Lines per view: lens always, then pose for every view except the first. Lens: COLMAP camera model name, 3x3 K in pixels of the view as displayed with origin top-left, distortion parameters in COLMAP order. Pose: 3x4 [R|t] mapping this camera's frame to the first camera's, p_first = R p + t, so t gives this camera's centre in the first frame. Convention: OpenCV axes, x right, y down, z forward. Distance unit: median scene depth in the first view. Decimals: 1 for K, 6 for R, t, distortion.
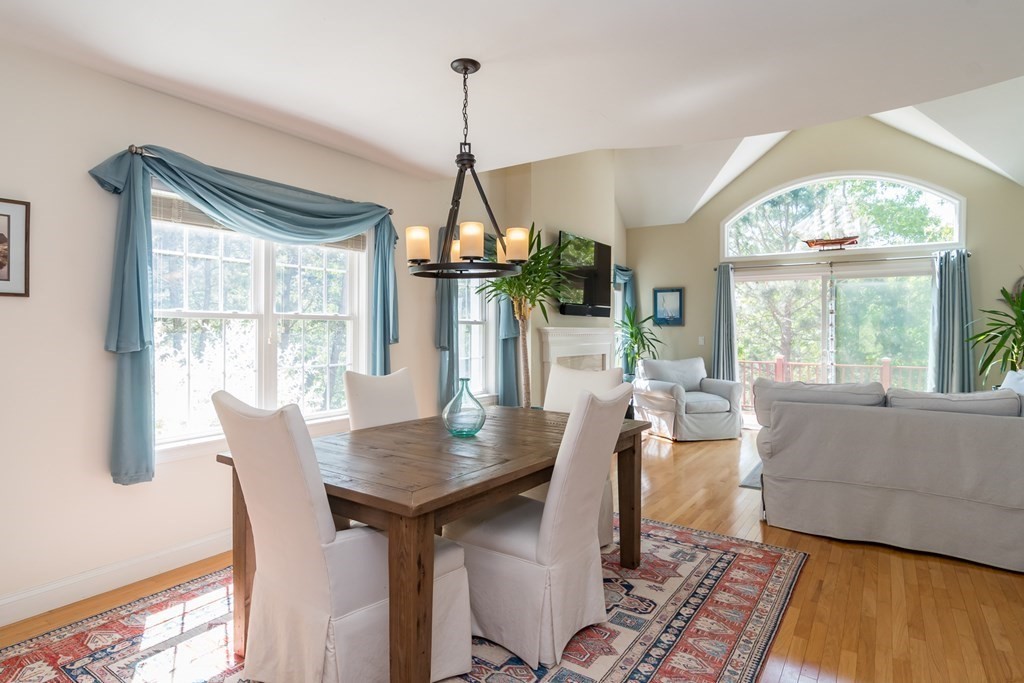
lens RADIAL K [[553.5, 0, 514.4], [0, 553.5, 335.1], [0, 0, 1]] dist [-0.005348, 0.000056]
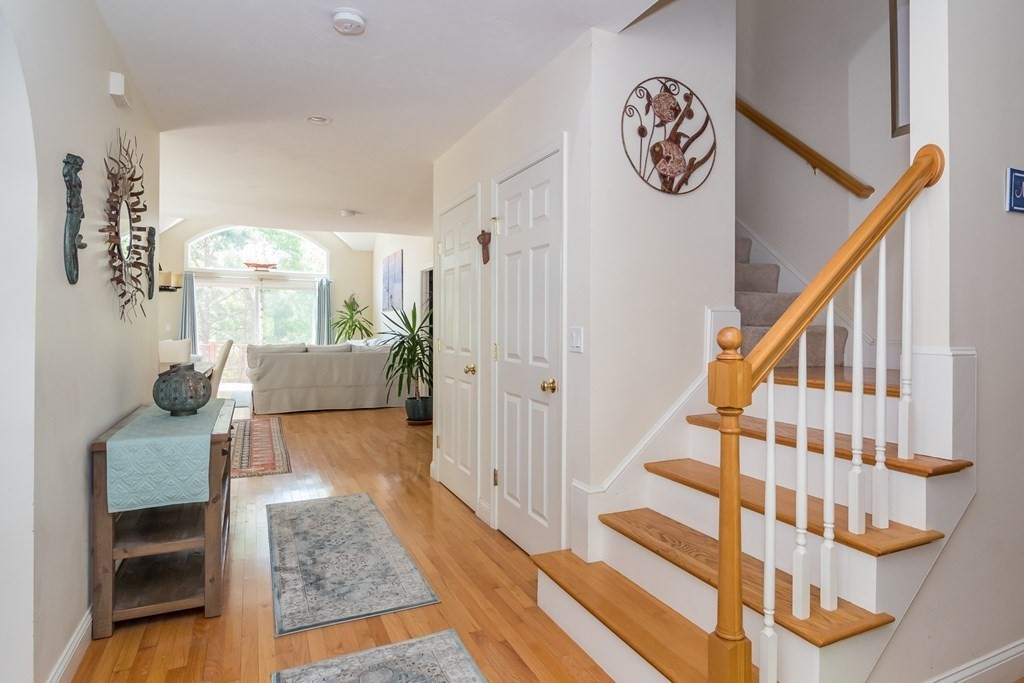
lens RADIAL K [[556.1, 0, 514.1], [0, 556.1, 333.7], [0, 0, 1]] dist [0.000307, 0.000127]
pose [[0.520024, -0.010520, 0.854087, -0.455248], [0.000002, 0.999924, 0.012315, 0.010440], [-0.854151, -0.006403, 0.519985, -0.503581]]
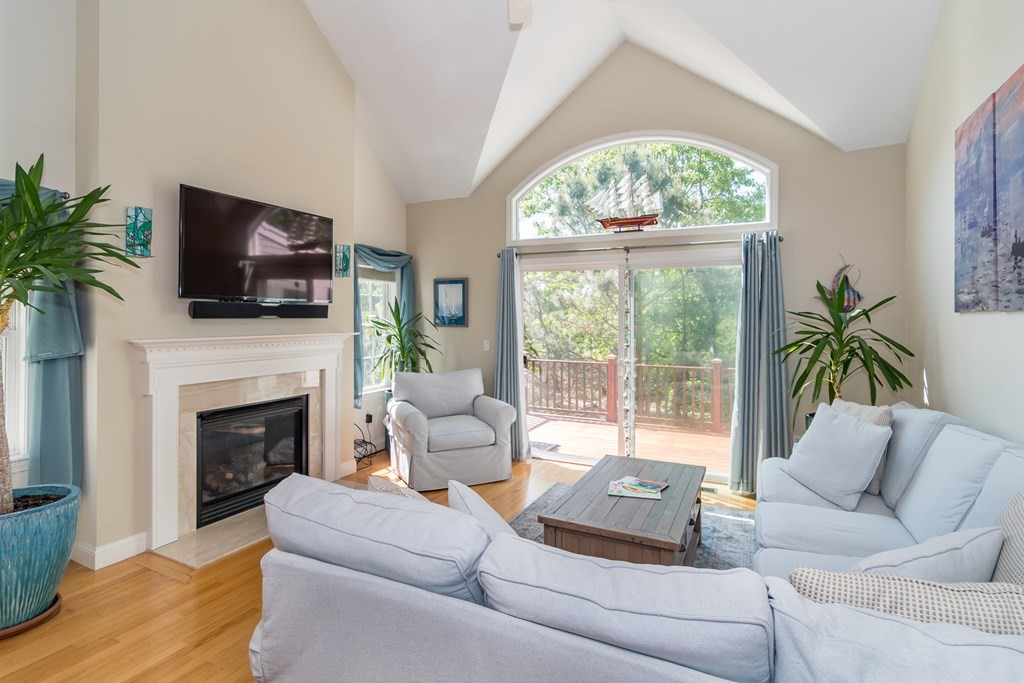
lens RADIAL K [[495.4, 0, 527.3], [0, 495.4, 320.4], [0, 0, 1]] dist [-0.003477, 0.000396]
pose [[0.988673, -0.000945, 0.150083, 0.341863], [0.001471, 0.999993, -0.003396, -0.027473], [-0.150079, 0.003579, 0.988668, 0.343090]]
